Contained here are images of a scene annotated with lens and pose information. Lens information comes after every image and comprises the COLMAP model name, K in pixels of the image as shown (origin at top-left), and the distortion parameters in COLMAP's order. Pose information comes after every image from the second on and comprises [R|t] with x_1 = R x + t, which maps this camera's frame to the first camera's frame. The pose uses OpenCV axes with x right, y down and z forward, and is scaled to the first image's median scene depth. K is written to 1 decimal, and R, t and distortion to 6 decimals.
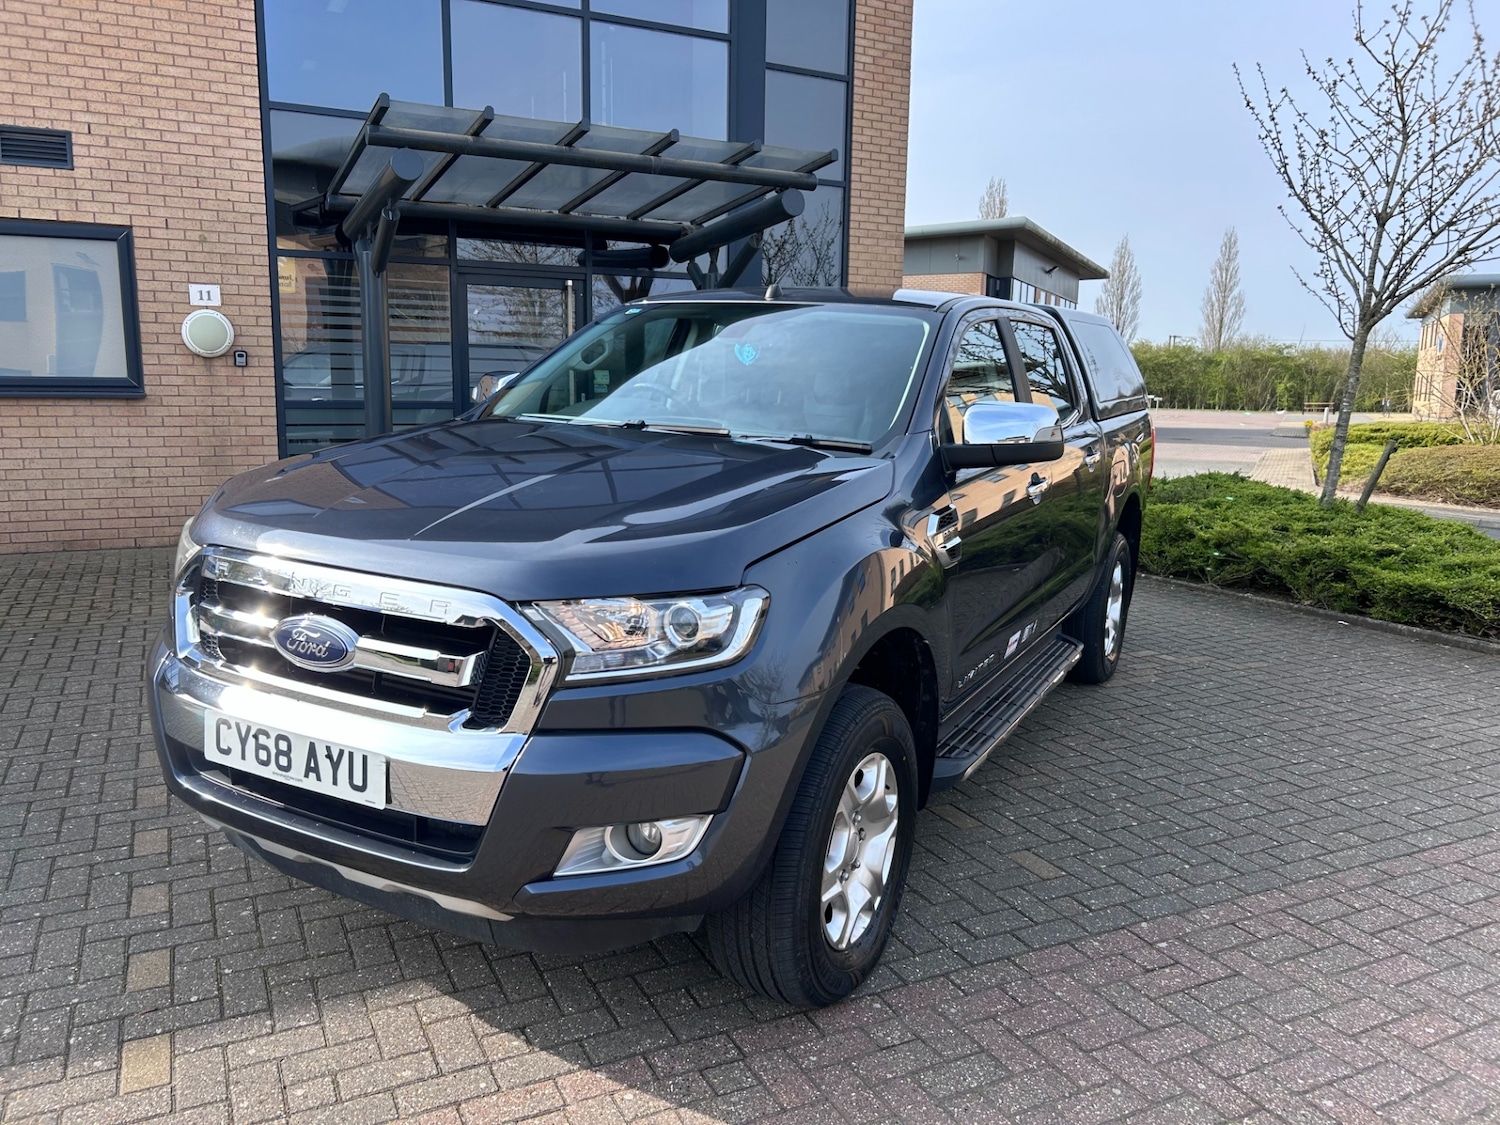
lens RADIAL K [[1129.4, 0, 742.3], [0, 1129.4, 564.8], [0, 0, 1]] dist [0.043762, -0.045739]
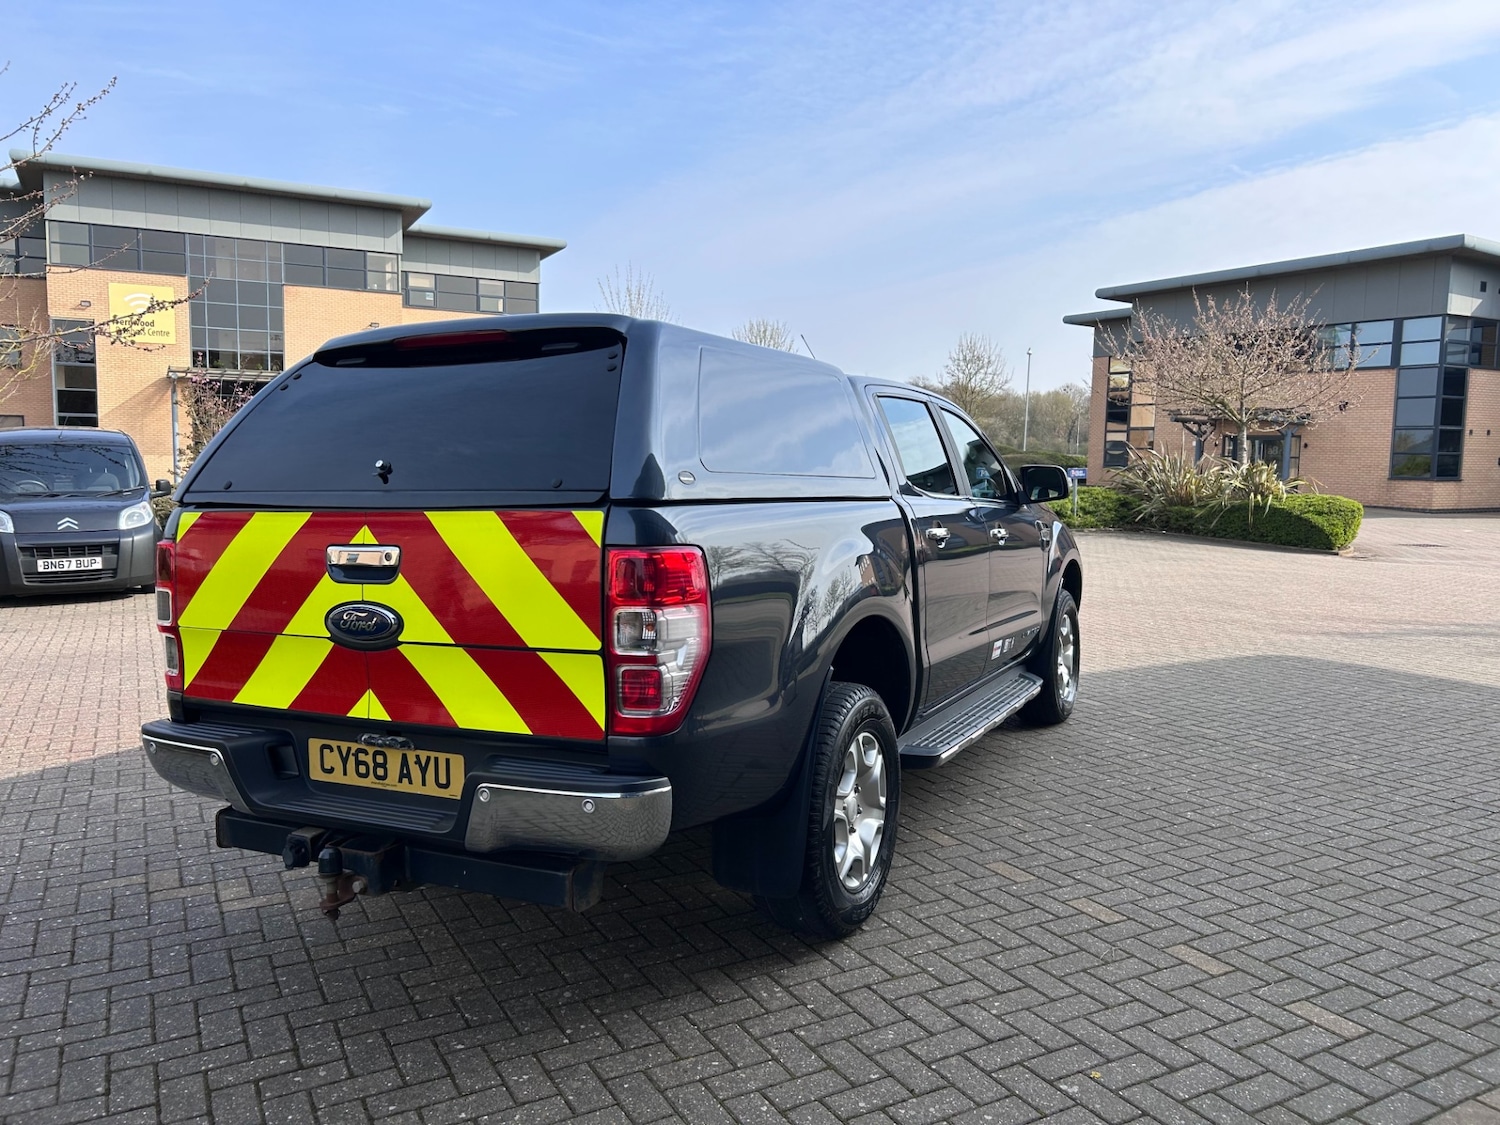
lens RADIAL K [[1129.4, 0, 753.1], [0, 1129.4, 559.7], [0, 0, 1]] dist [0.043762, -0.045739]
pose [[-0.998854, -0.029880, -0.037395, 0.139414], [-0.038422, 0.966415, 0.254096, -0.307772], [0.028547, 0.255242, -0.966456, 1.825673]]
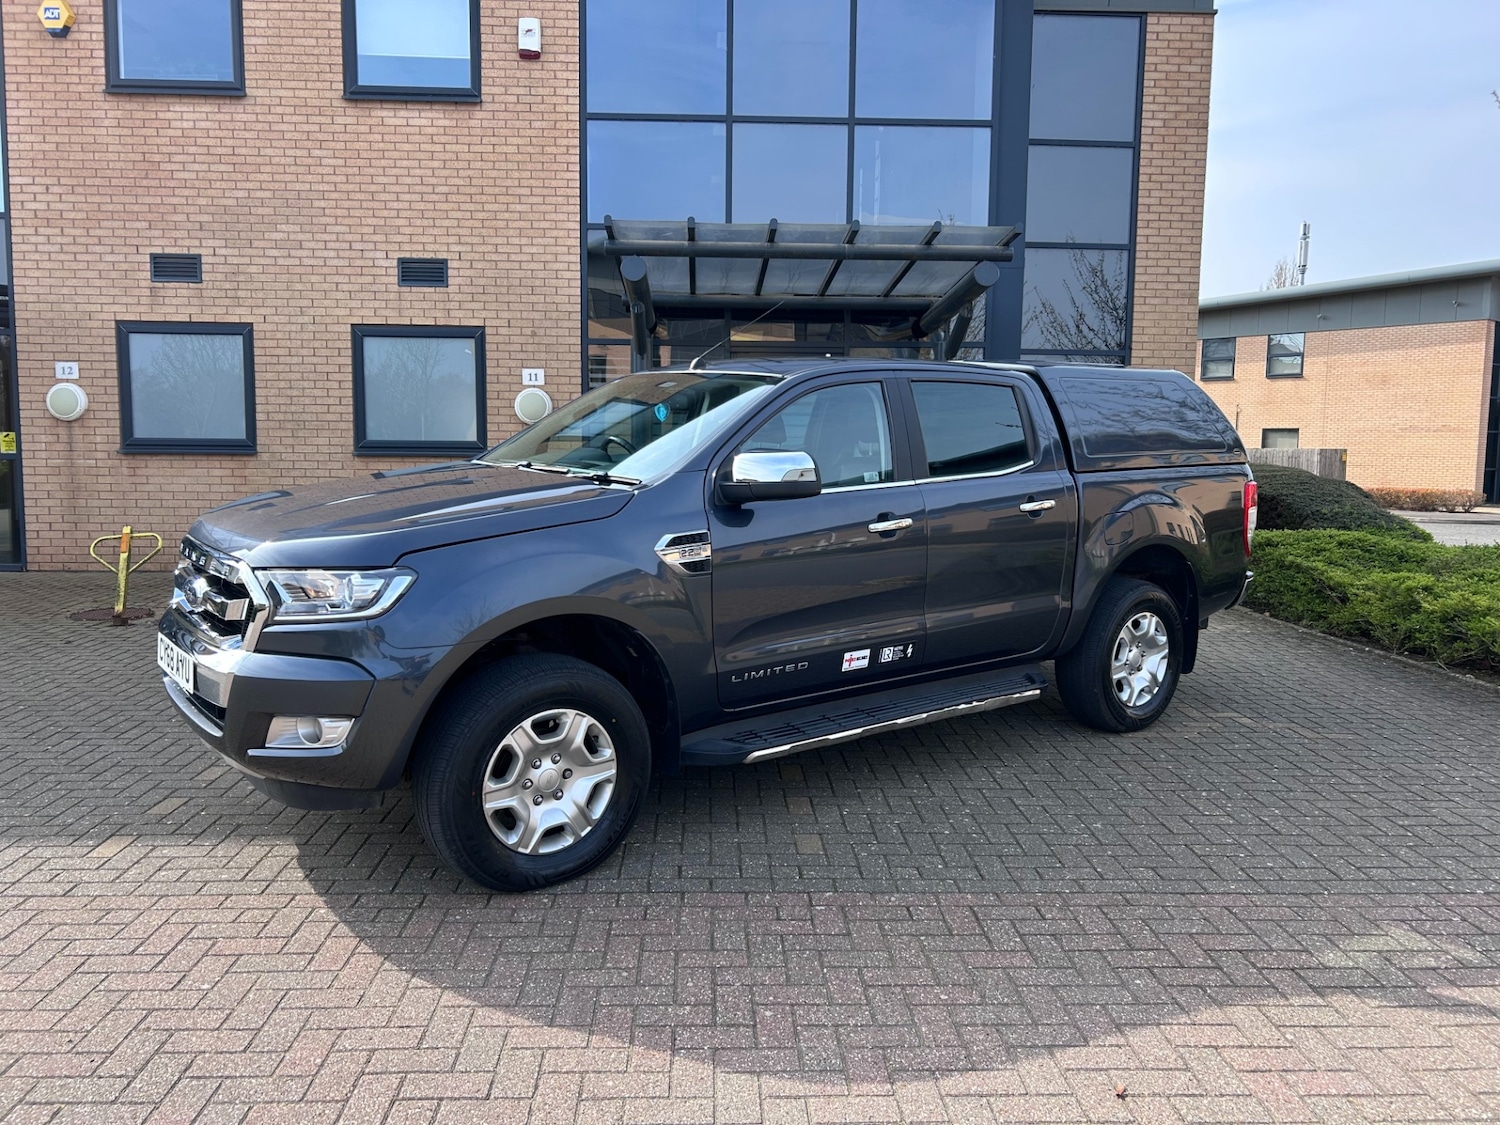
lens RADIAL K [[1129.4, 0, 745.1], [0, 1129.4, 551.7], [0, 0, 1]] dist [0.043762, -0.045739]
pose [[0.910954, 0.034875, -0.411031, 0.443451], [-0.063246, 0.996447, -0.055623, 0.022902], [0.407630, 0.076666, 0.909923, -0.068405]]
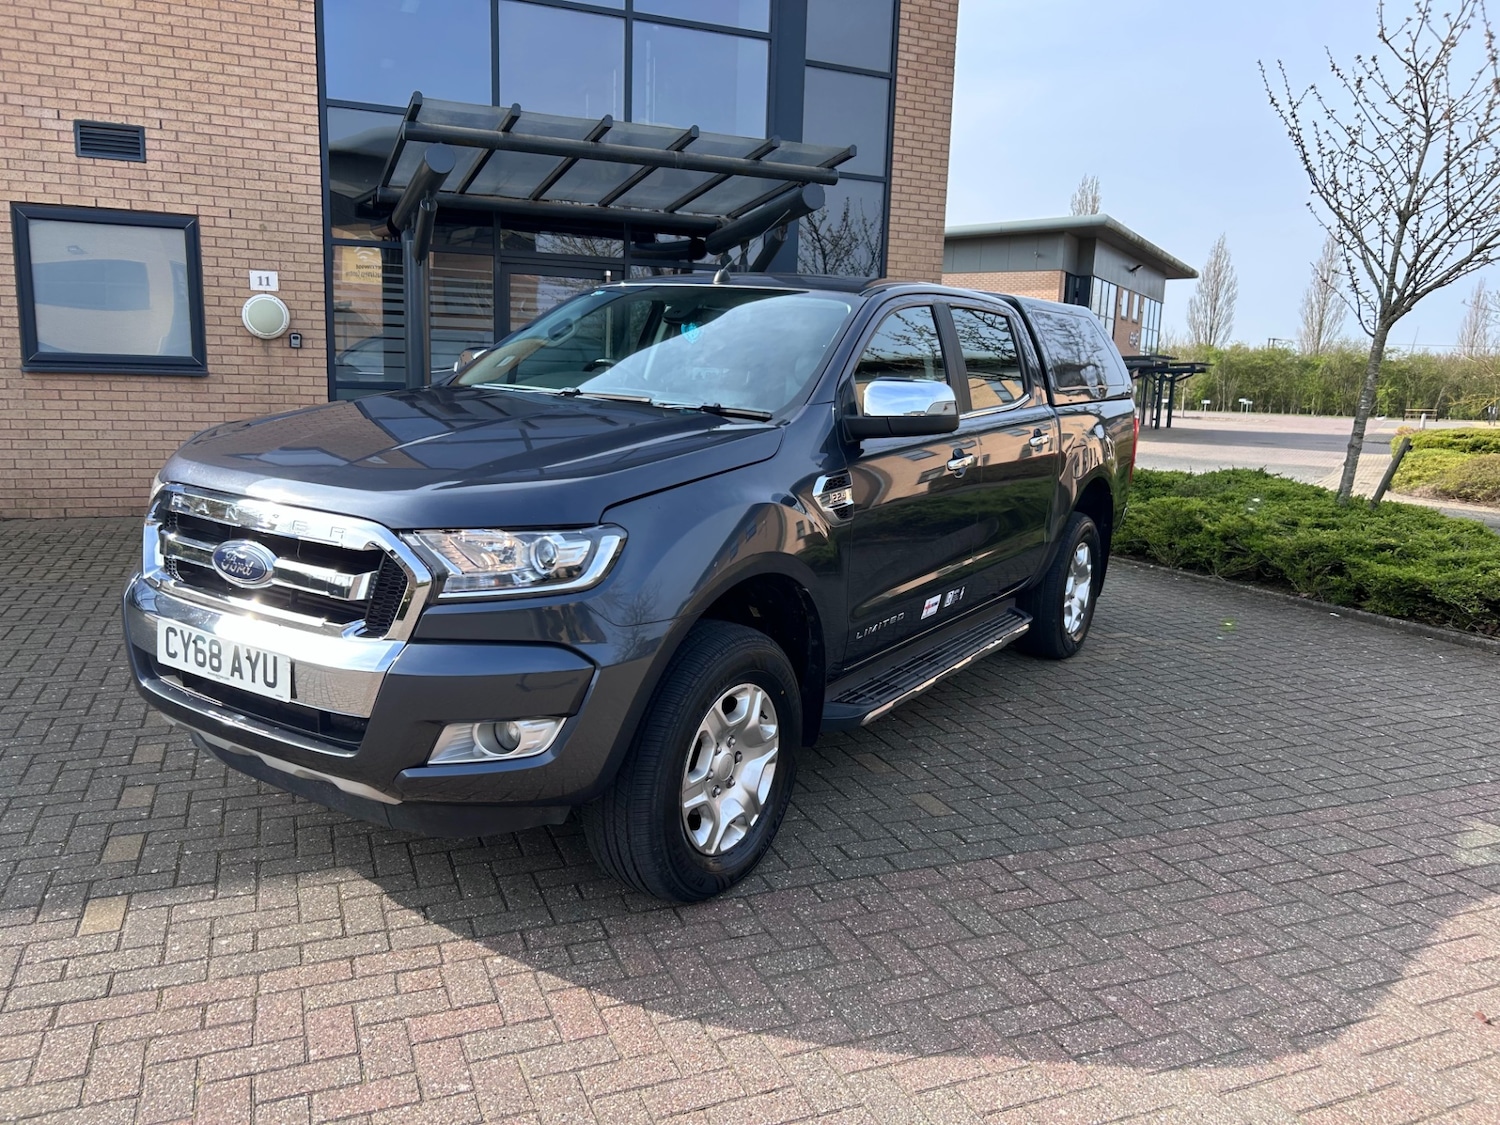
lens RADIAL K [[1129.4, 0, 749.1], [0, 1129.4, 572.4], [0, 0, 1]] dist [0.043762, -0.045739]
pose [[0.997392, 0.027546, -0.066713, 0.100291], [-0.026937, 0.999587, 0.010008, 0.023123], [0.066961, -0.008184, 0.997722, -0.063203]]
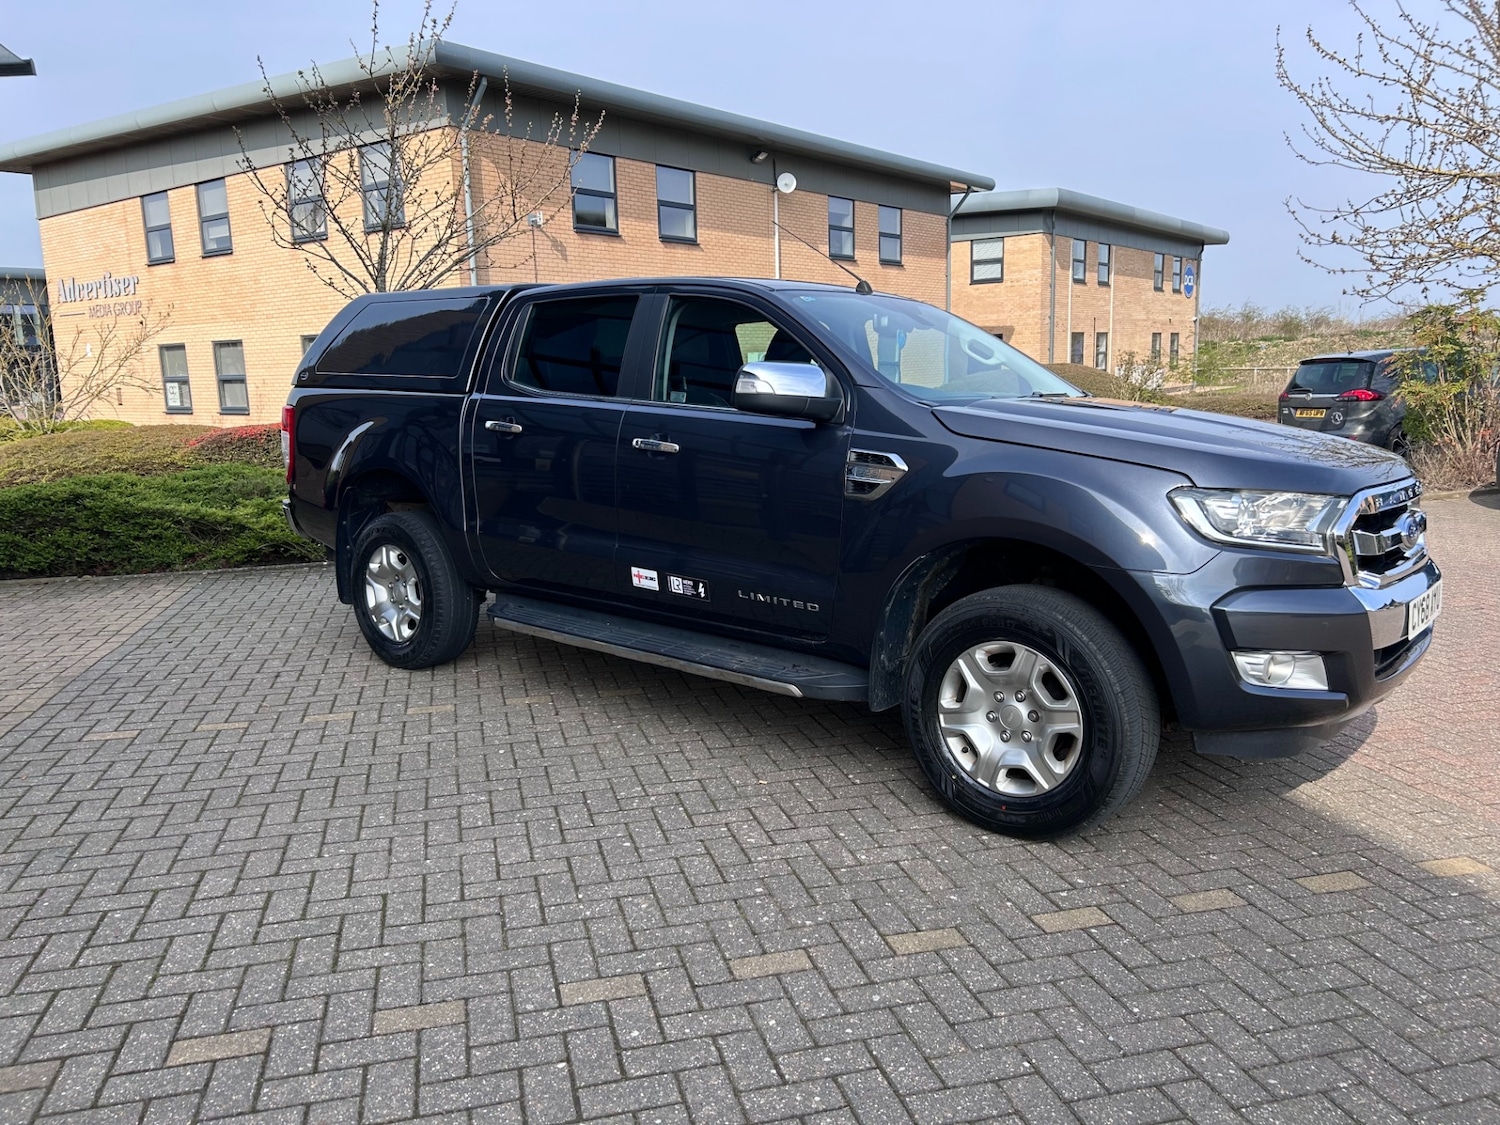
lens RADIAL K [[1129.4, 0, 755.4], [0, 1129.4, 565.6], [0, 0, 1]] dist [0.043762, -0.045739]
pose [[0.197783, -0.192189, 0.961221, -0.878980], [0.184391, 0.970381, 0.156080, -0.122723], [-0.962747, 0.146370, 0.227363, 0.661647]]
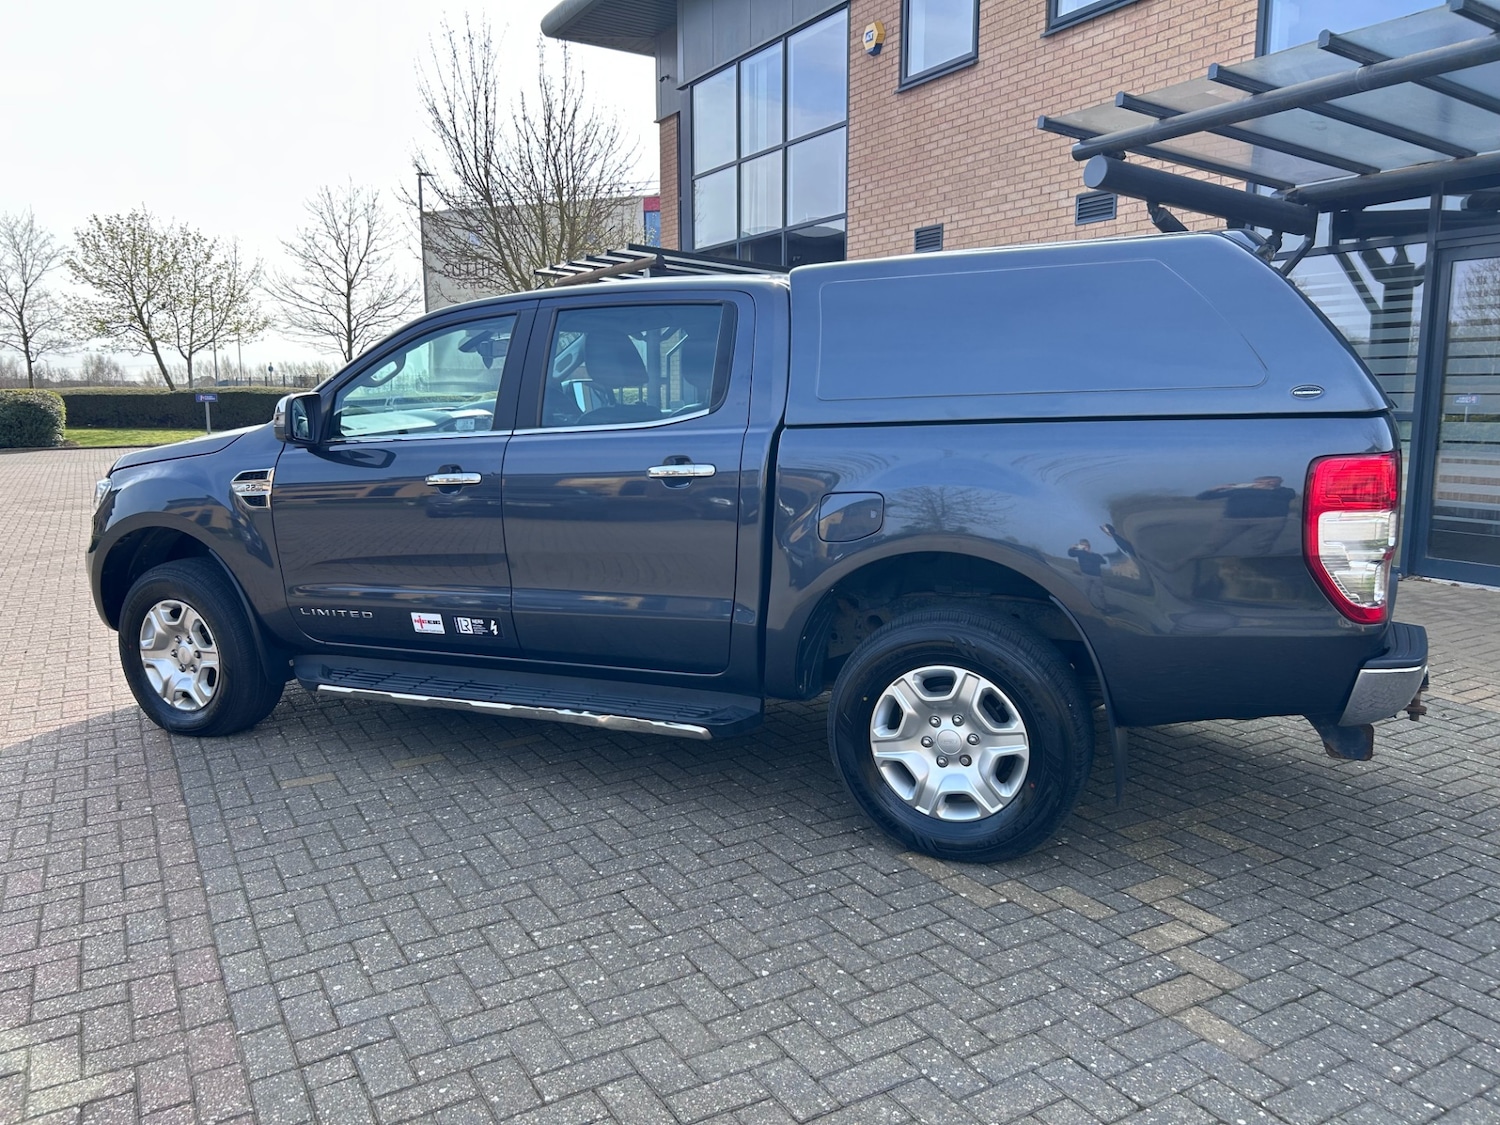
lens RADIAL K [[1129.4, 0, 735.9], [0, 1129.4, 557.8], [0, 0, 1]] dist [0.043762, -0.045739]
pose [[0.047003, 0.128052, -0.990653, 0.957603], [-0.153987, 0.980823, 0.119475, -0.119113], [0.986954, 0.146932, 0.065820, 0.889622]]
